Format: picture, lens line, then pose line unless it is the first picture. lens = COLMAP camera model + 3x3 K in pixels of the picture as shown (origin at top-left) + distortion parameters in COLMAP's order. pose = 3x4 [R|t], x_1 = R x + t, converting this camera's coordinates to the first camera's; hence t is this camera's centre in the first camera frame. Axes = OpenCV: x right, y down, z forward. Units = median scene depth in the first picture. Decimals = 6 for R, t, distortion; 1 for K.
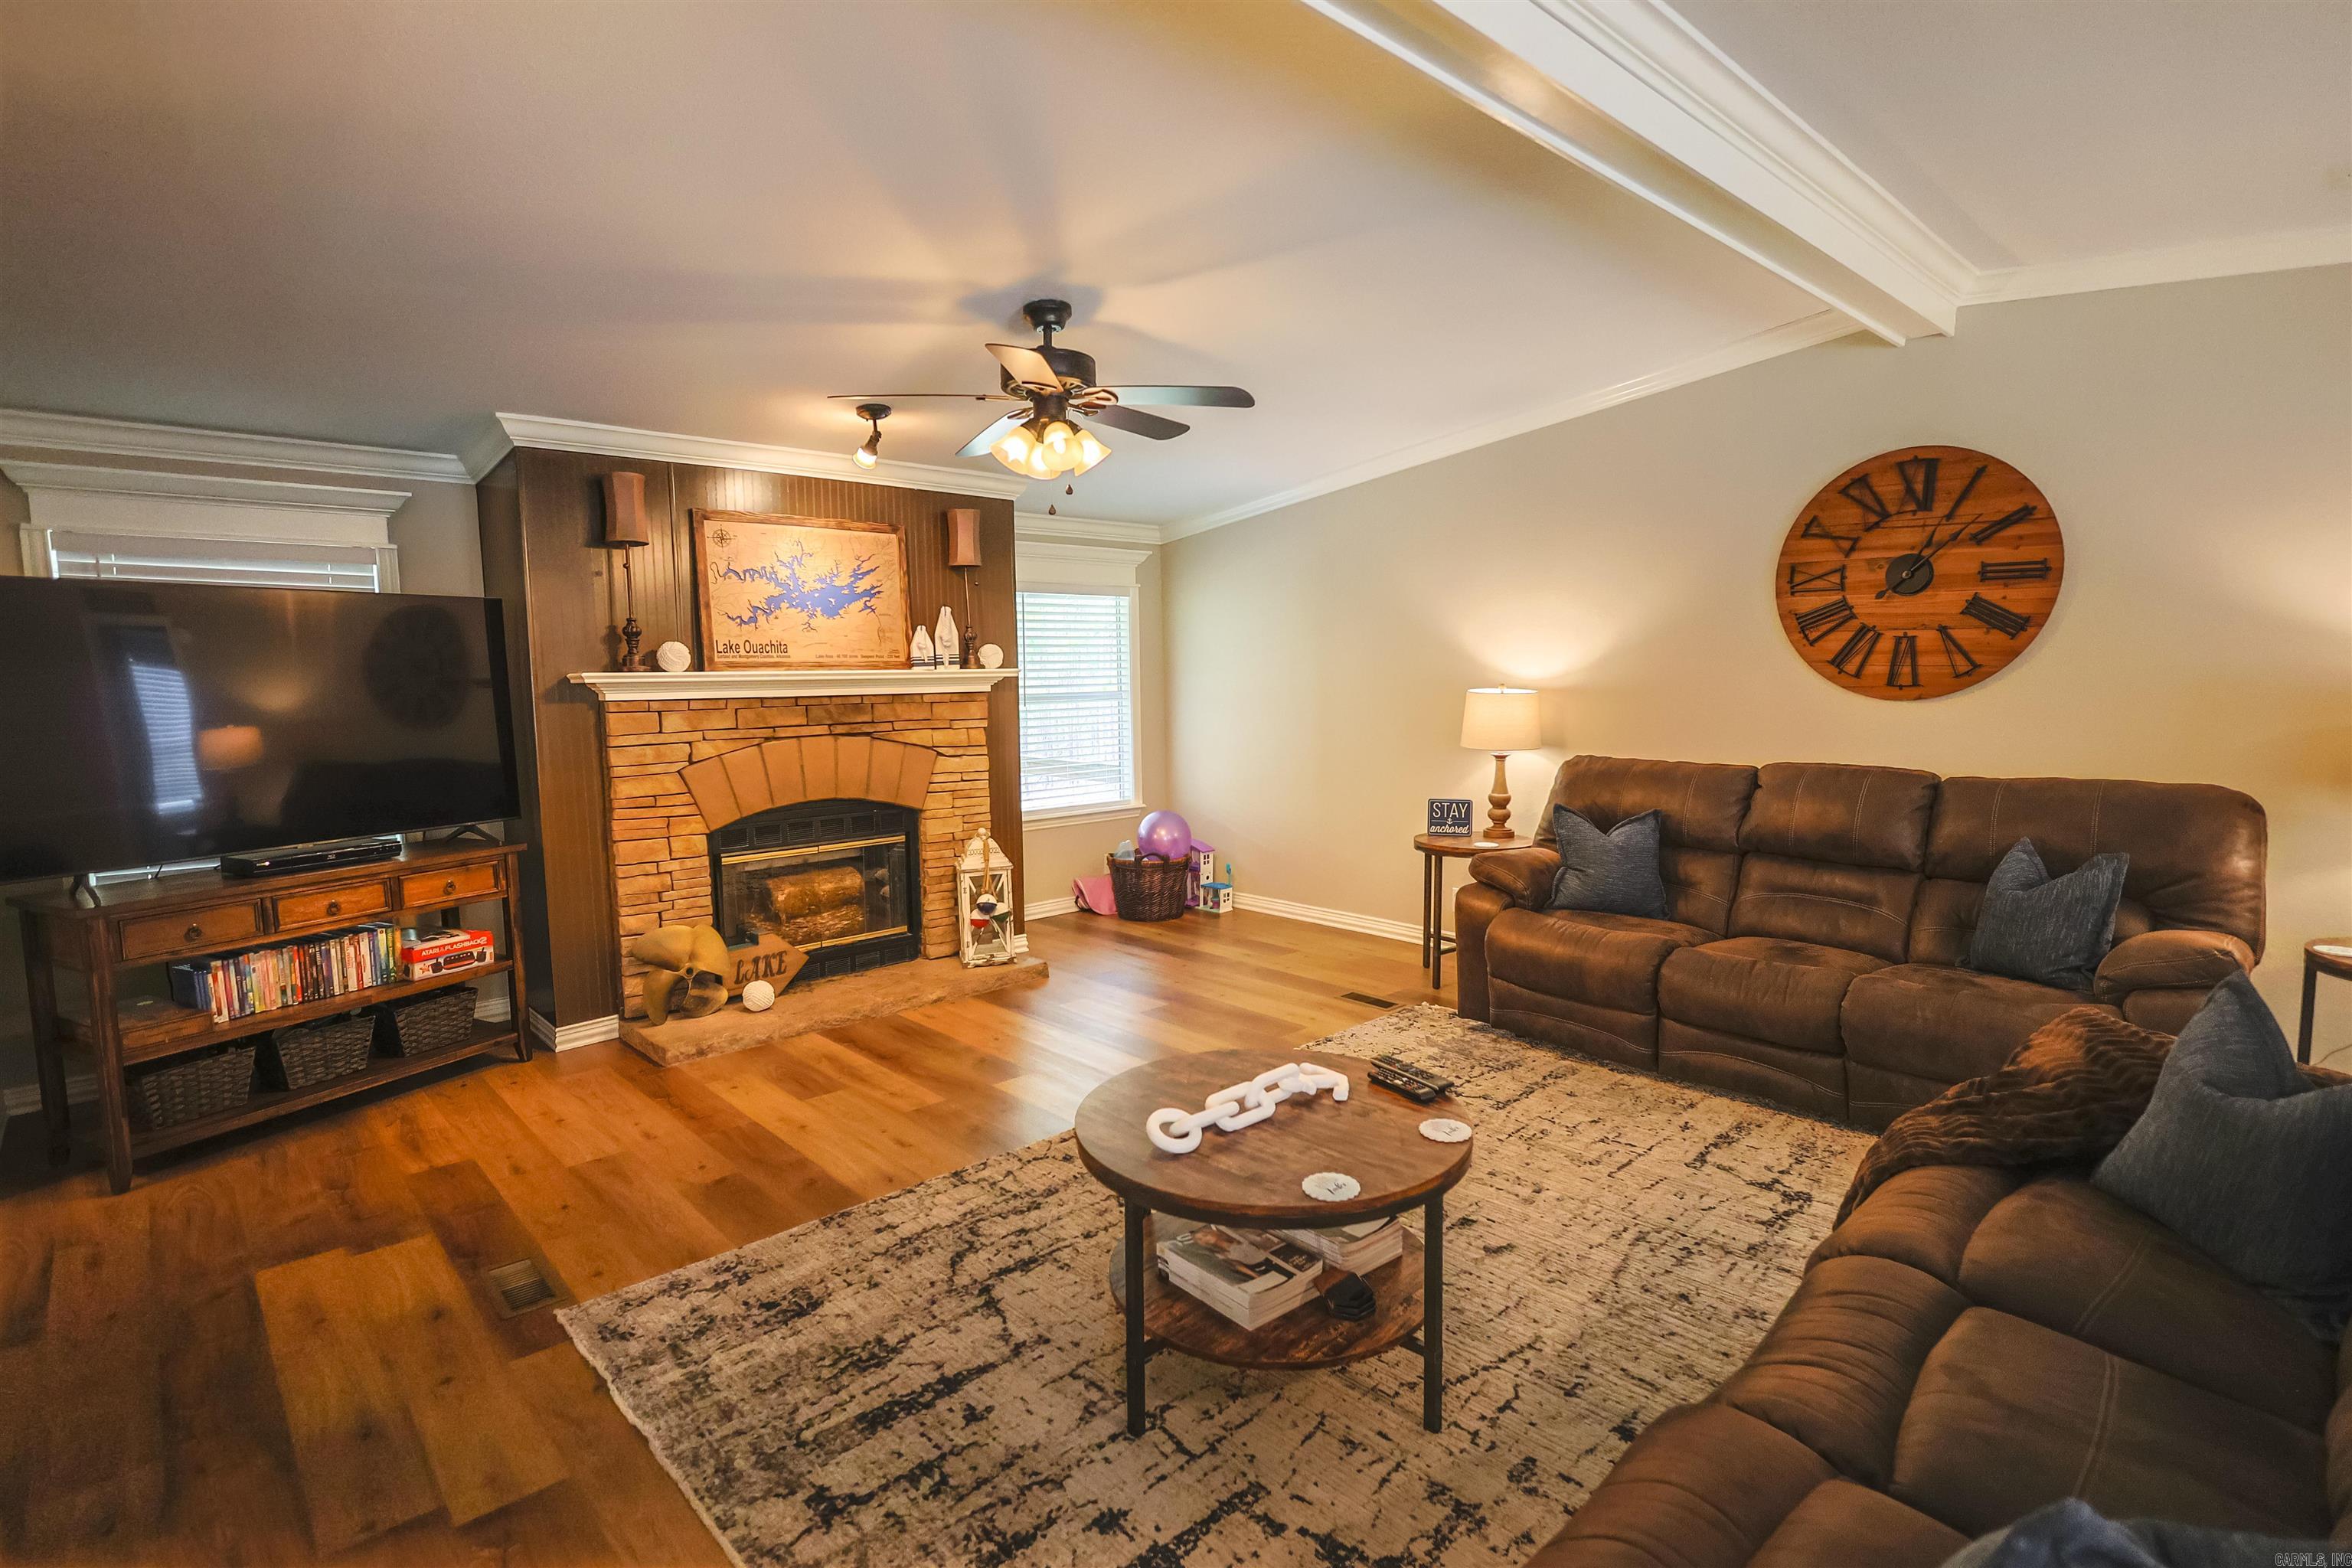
lens RADIAL K [[1143.4, 0, 1180.4], [0, 1143.4, 783.4], [0, 0, 1]] dist [-0.000867, 0.000553]
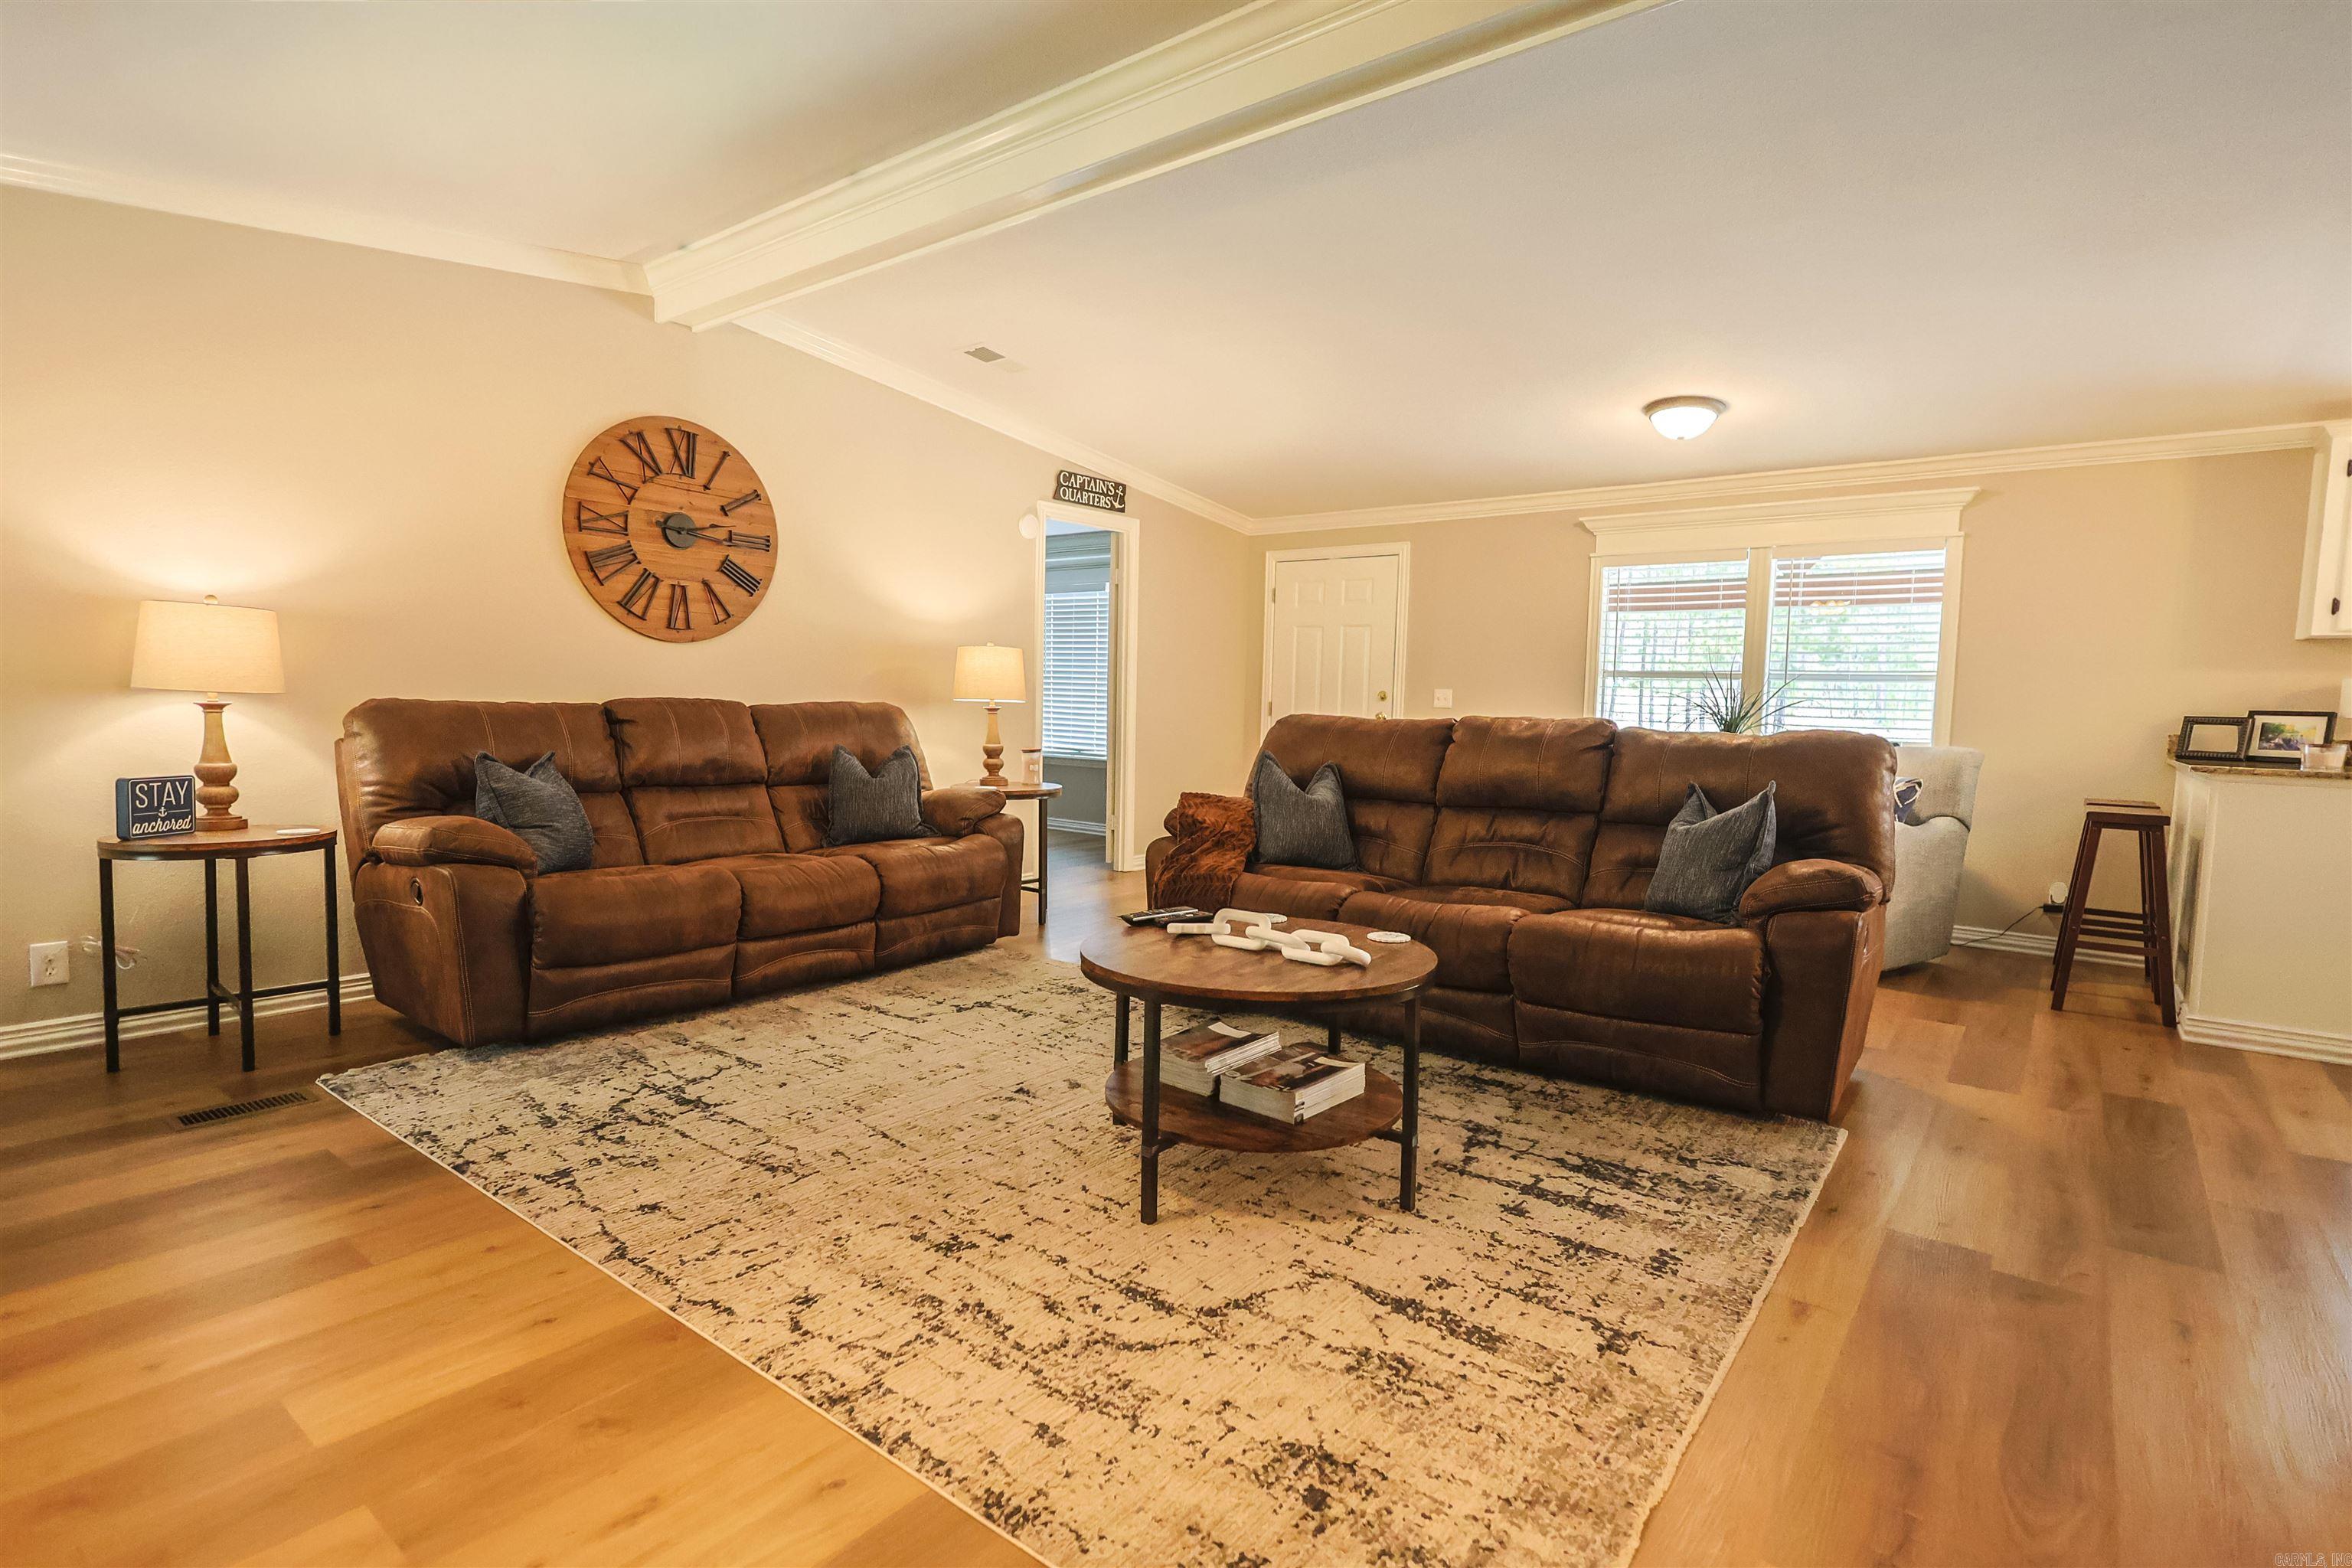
lens RADIAL K [[1143.4, 0, 1180.4], [0, 1143.4, 783.4], [0, 0, 1]] dist [-0.000867, 0.000553]
pose [[-0.151392, -0.060668, 0.986610, -0.545777], [0.086505, 0.993472, 0.074364, 0.023650], [-0.984681, 0.096605, -0.145156, 0.671272]]
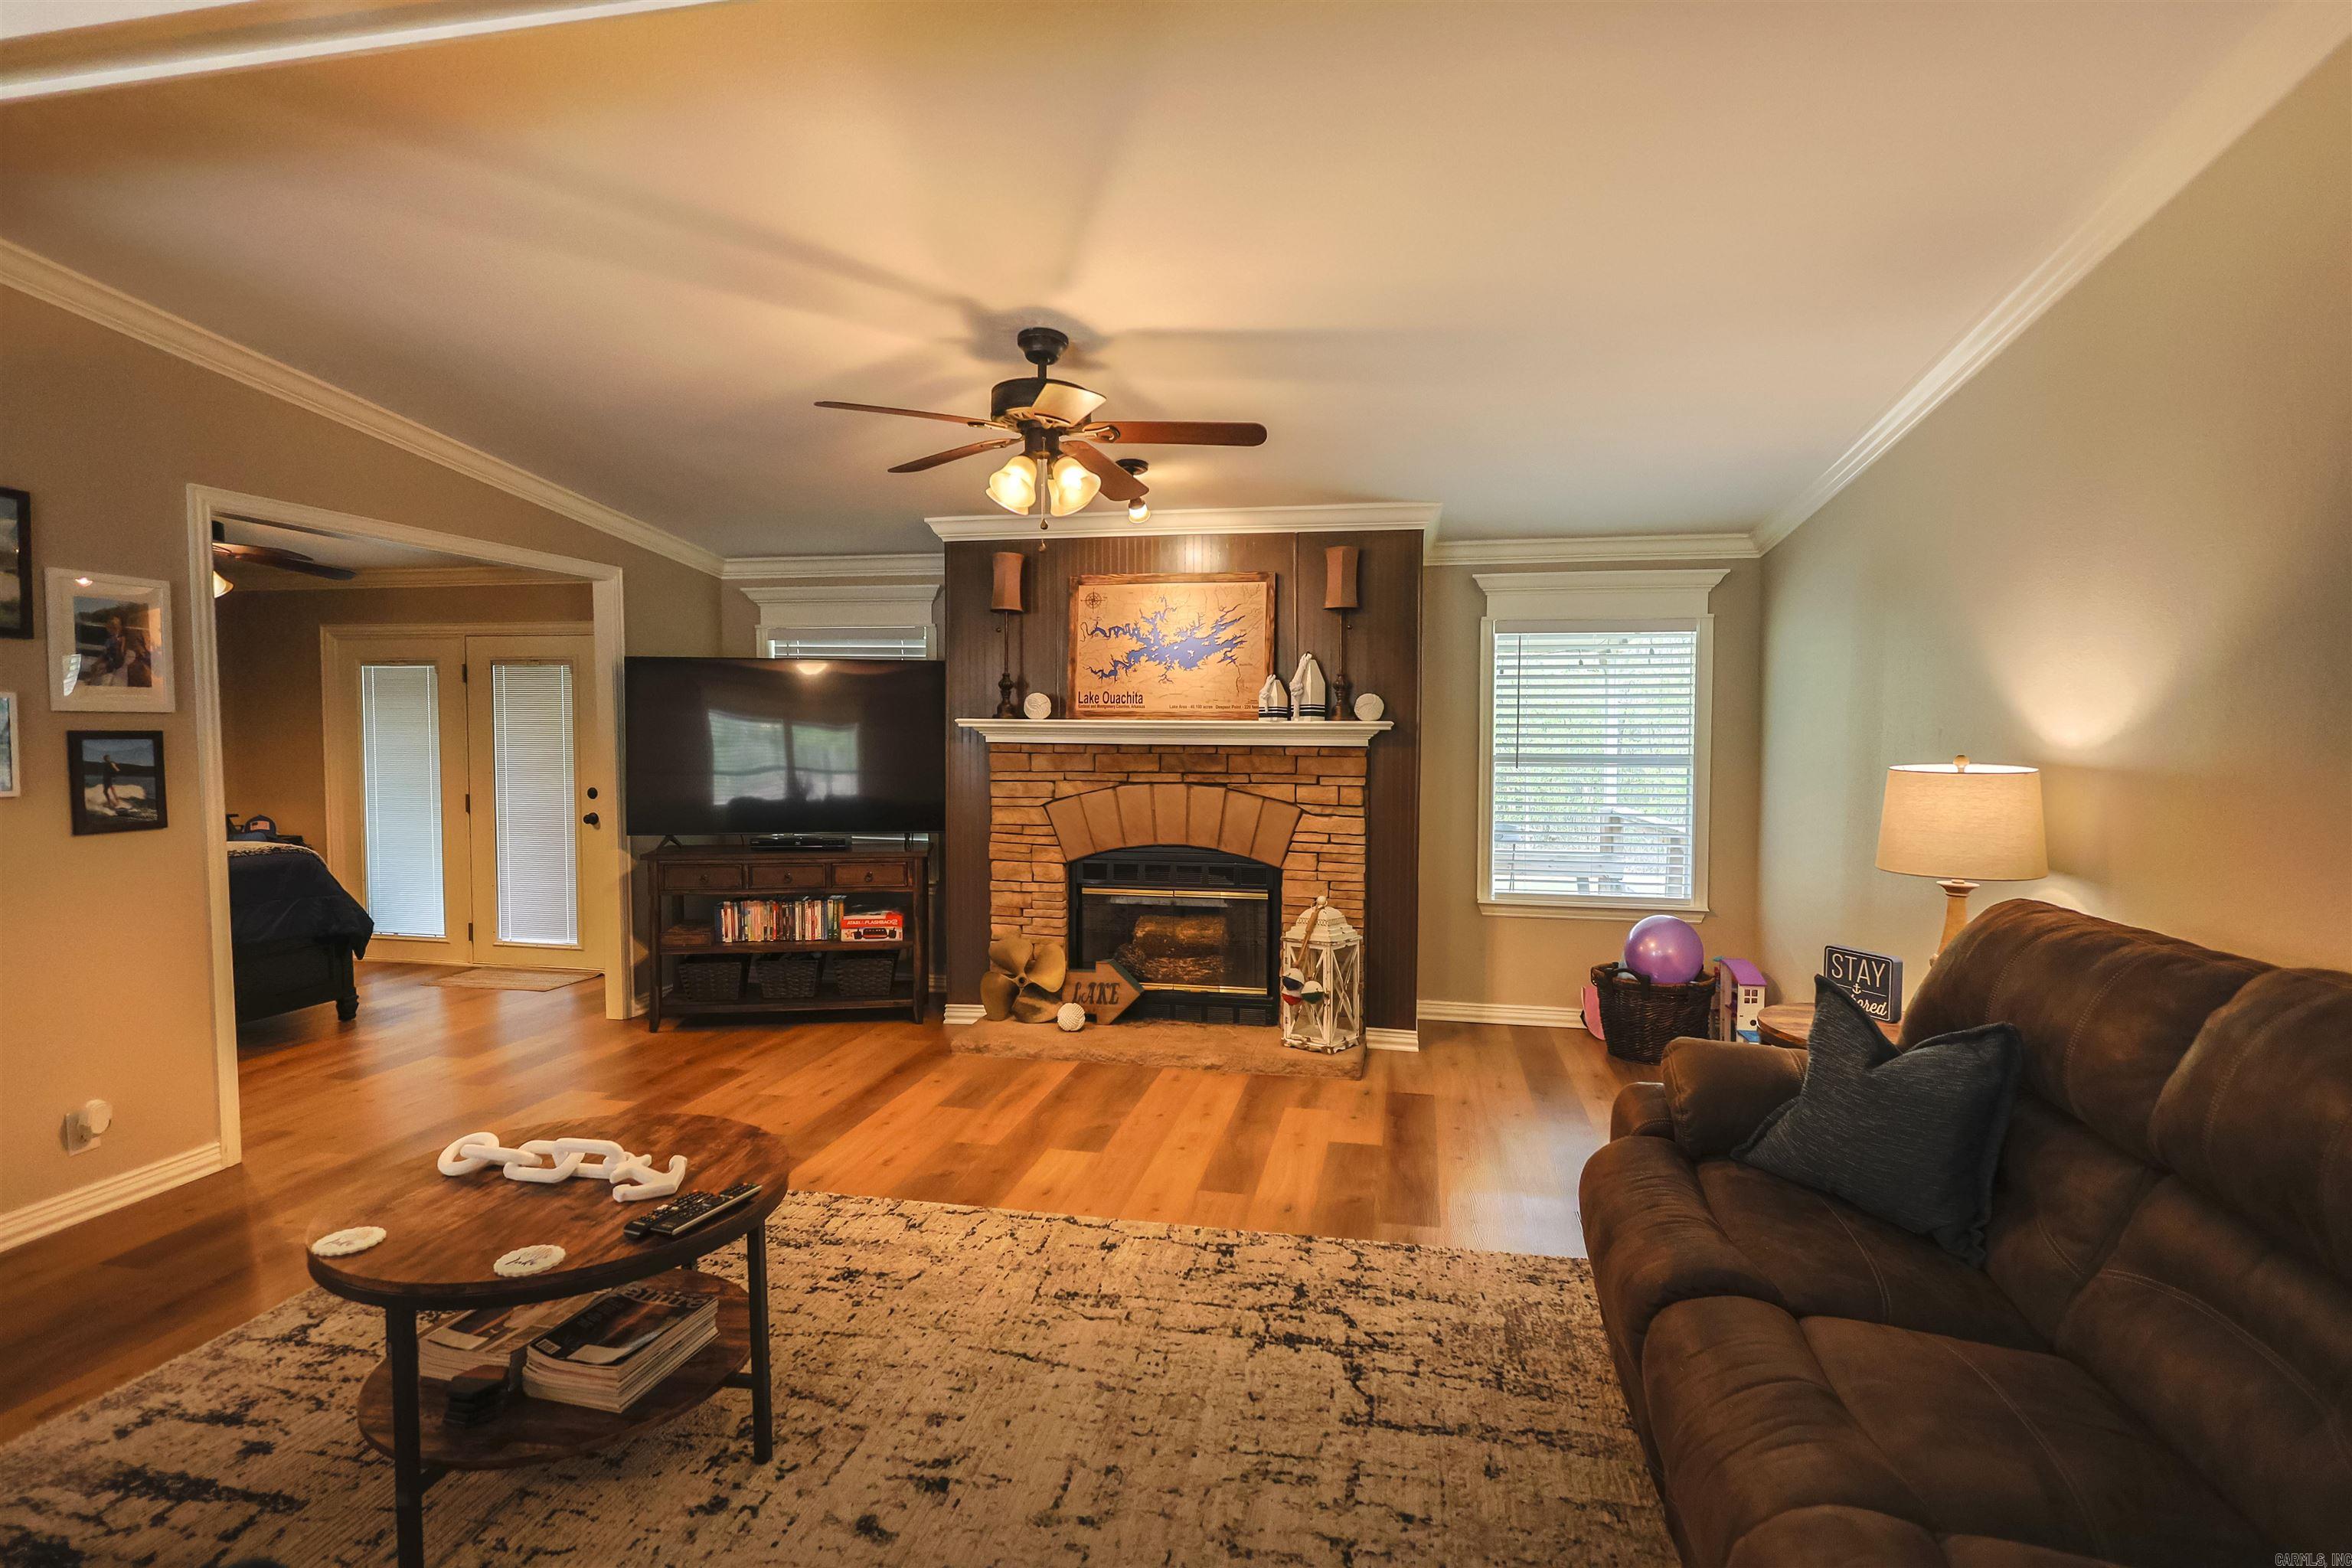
lens RADIAL K [[1161.5, 0, 1189.1], [0, 1161.5, 785.0], [0, 0, 1]] dist [0.001162, 0.000169]
pose [[0.583850, 0.052944, -0.810134, 0.619642], [-0.094851, 0.995486, -0.003300, -0.043684], [0.806302, 0.078769, 0.586236, 0.455927]]
